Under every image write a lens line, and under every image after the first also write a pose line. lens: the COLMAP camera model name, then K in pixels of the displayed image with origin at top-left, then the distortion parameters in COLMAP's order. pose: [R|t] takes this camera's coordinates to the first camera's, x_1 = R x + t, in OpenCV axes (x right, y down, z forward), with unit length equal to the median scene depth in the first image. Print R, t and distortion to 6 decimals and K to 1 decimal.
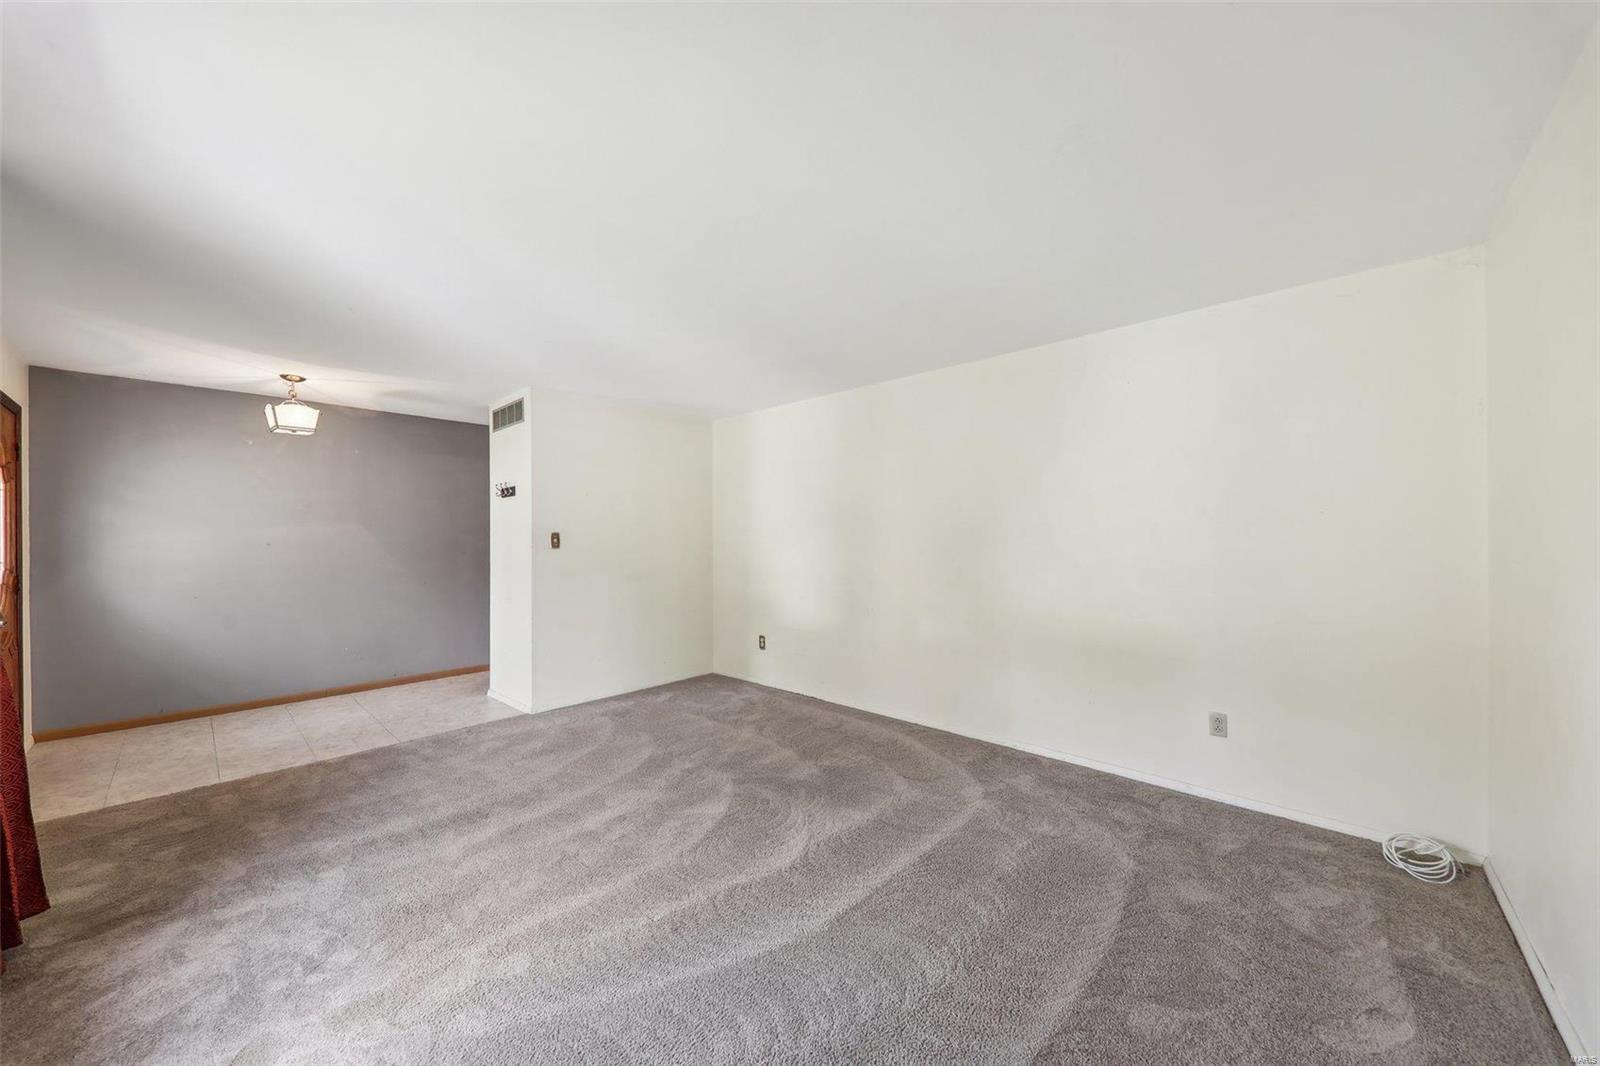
lens RADIAL K [[564.9, 0, 809.4], [0, 564.9, 537.3], [0, 0, 1]] dist [0.004700, -0.001322]
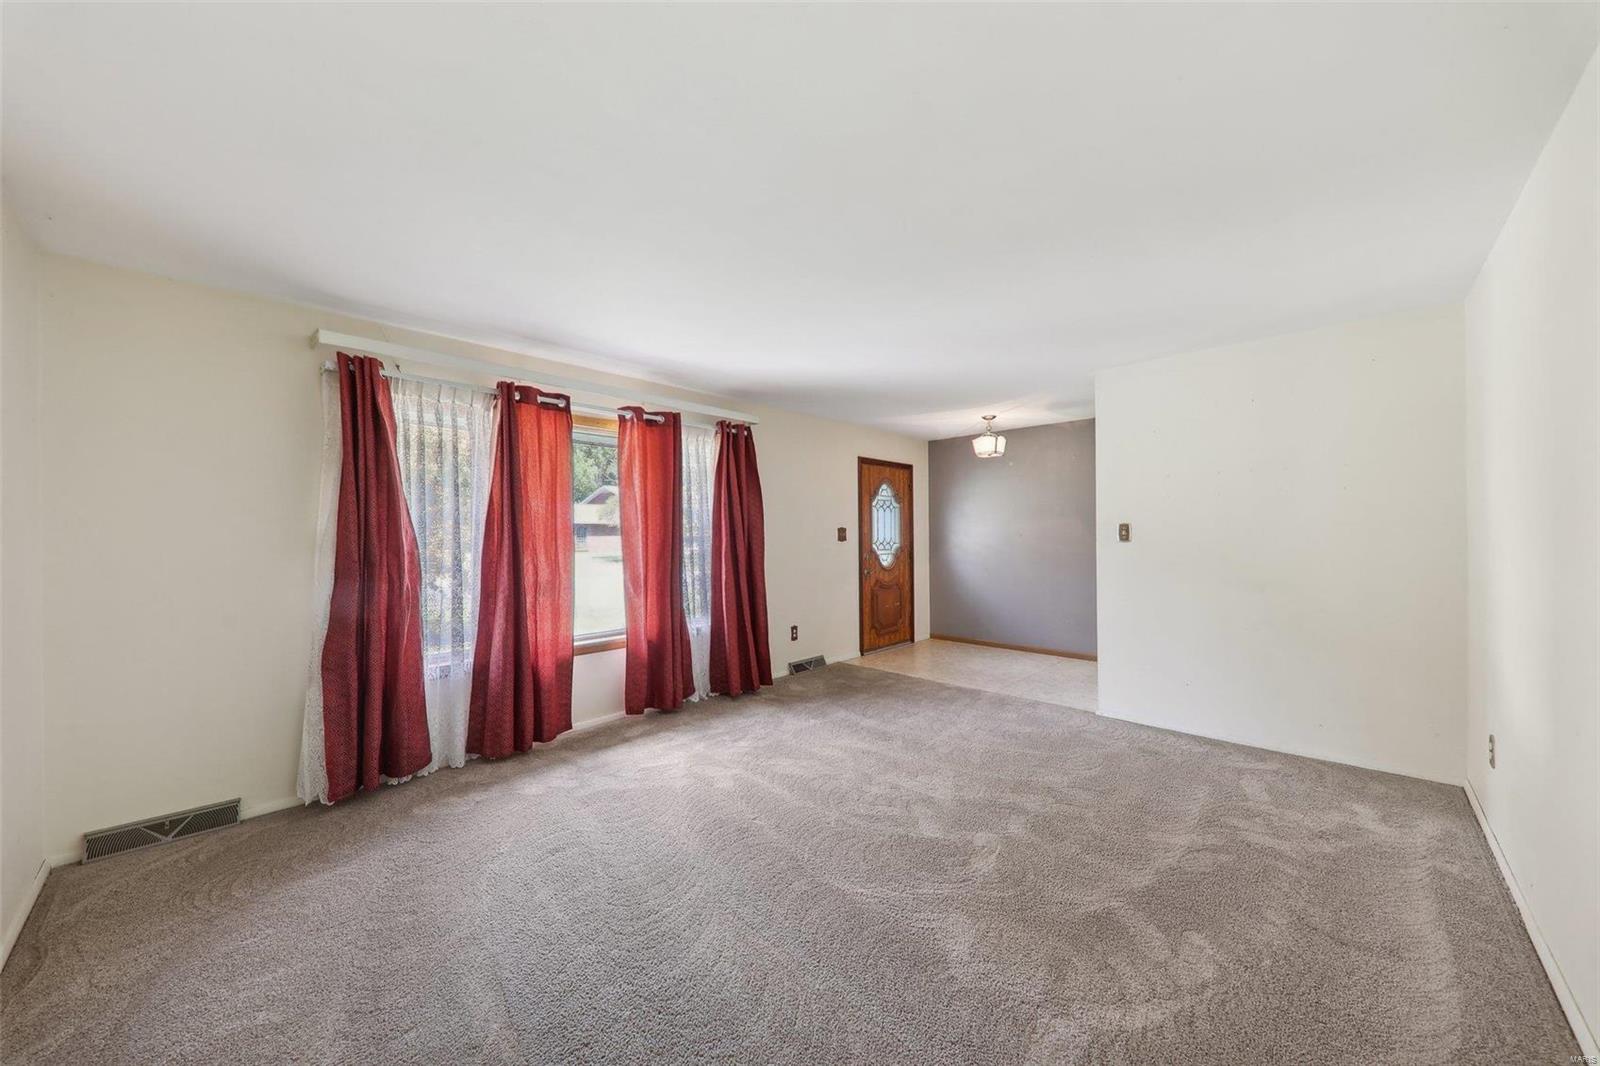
lens RADIAL K [[564.9, 0, 800.2], [0, 564.9, 533.2], [0, 0, 1]] dist [0.004700, -0.001322]
pose [[-0.027642, 0.004115, -0.999609, 0.610346], [0.005951, 0.999974, 0.003952, -0.000056], [0.999600, -0.005840, -0.027666, 0.675705]]
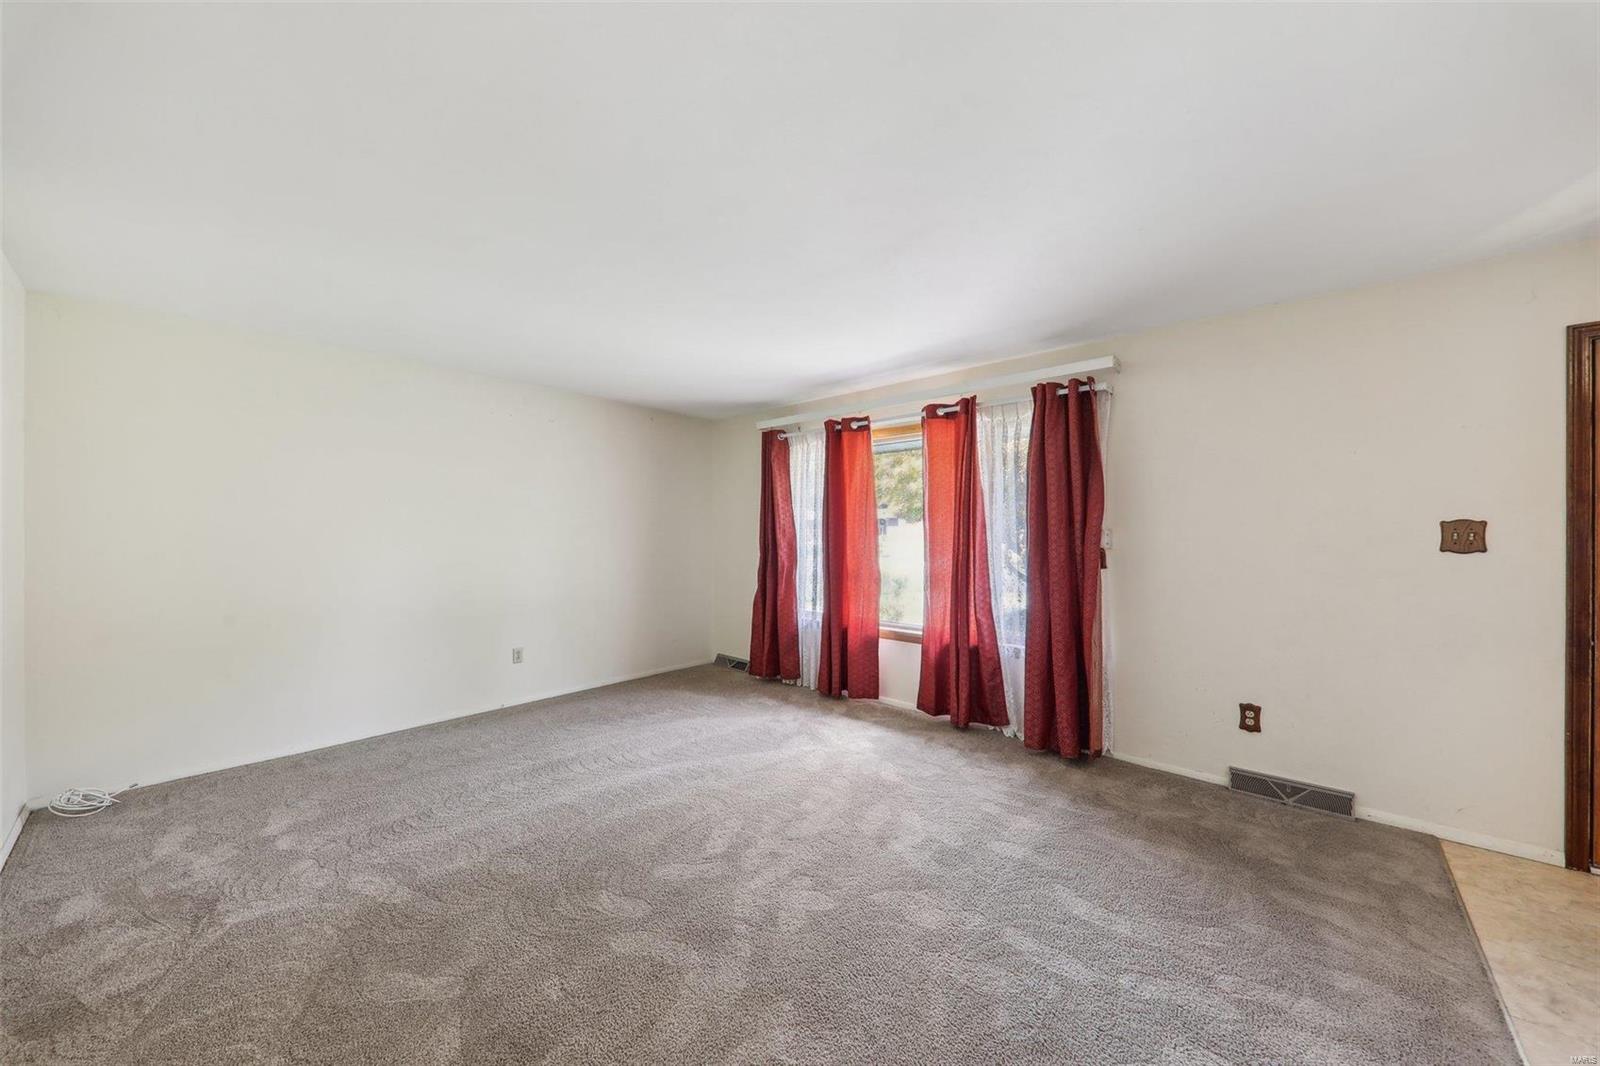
lens RADIAL K [[564.9, 0, 789.1], [0, 564.9, 535.4], [0, 0, 1]] dist [0.004700, -0.001322]
pose [[-0.999920, 0.005507, 0.011346, -0.292851], [0.005582, 0.999962, 0.006642, -0.000434], [-0.011309, 0.006705, -0.999914, 1.488083]]
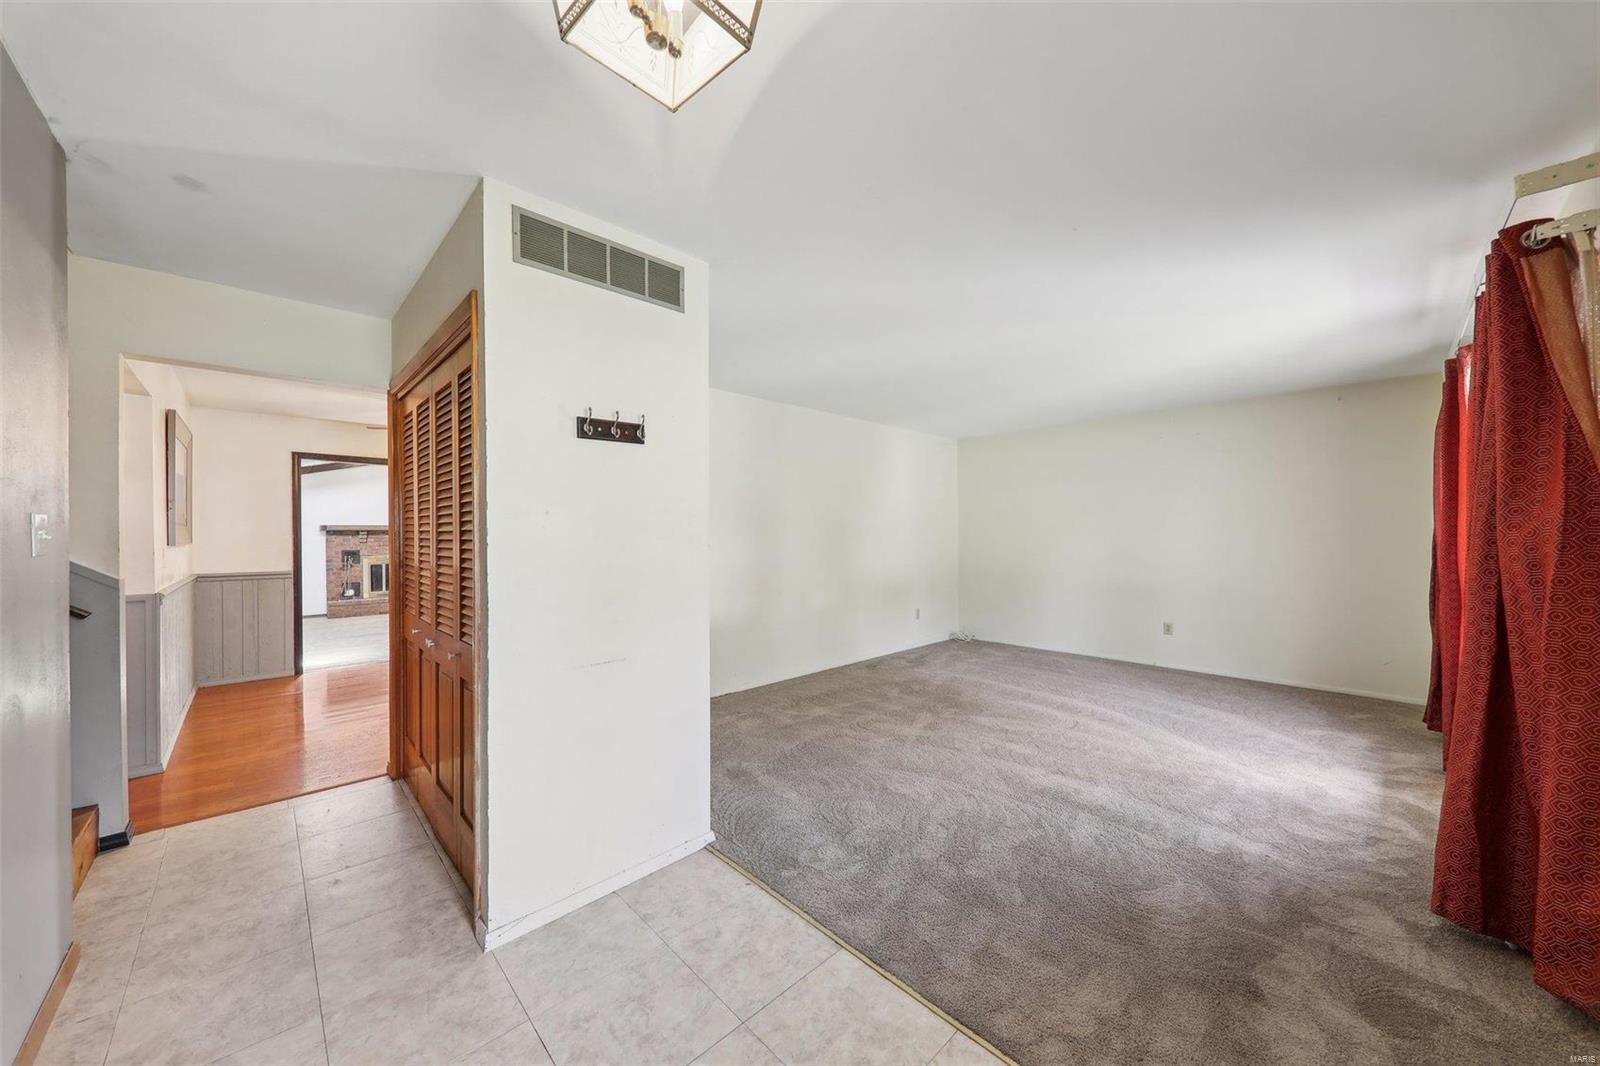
lens RADIAL K [[564.9, 0, 802.7], [0, 564.9, 531.5], [0, 0, 1]] dist [0.004700, -0.001322]
pose [[0.075266, 0.004405, 0.997154, -1.358244], [0.002288, 0.999987, -0.004590, 0.008801], [-0.997161, 0.002627, 0.075255, 1.109635]]
